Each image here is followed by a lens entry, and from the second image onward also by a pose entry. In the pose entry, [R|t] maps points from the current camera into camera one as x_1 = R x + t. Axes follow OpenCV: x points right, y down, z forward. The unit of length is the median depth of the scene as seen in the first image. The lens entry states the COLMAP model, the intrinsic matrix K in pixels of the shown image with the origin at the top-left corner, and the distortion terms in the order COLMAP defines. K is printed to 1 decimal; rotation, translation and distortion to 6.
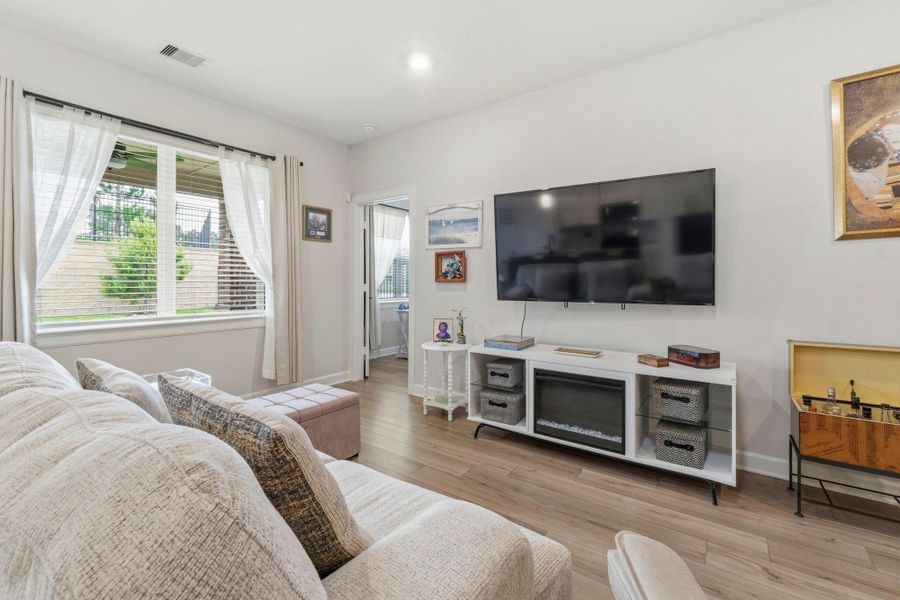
lens RADIAL K [[384.6, 0, 457.5], [0, 384.6, 284.2], [0, 0, 1]] dist [-0.006763, 0.002526]
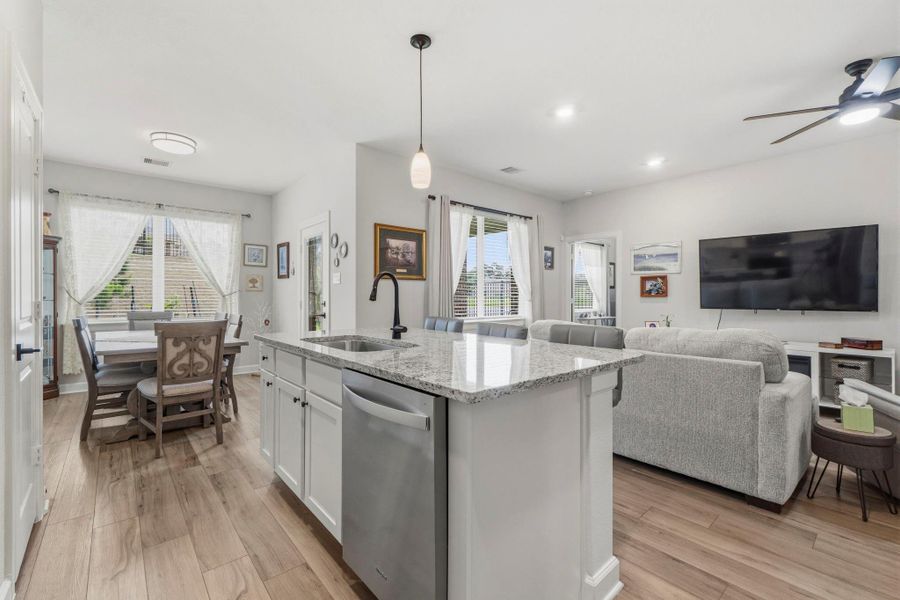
lens RADIAL K [[384.6, 0, 453.4], [0, 384.6, 296.8], [0, 0, 1]] dist [-0.006763, 0.002526]
pose [[0.974027, -0.001407, -0.226428, -0.437359], [-0.000151, 0.999976, -0.006864, 0.004509], [0.226433, 0.006720, 0.974004, -0.604616]]
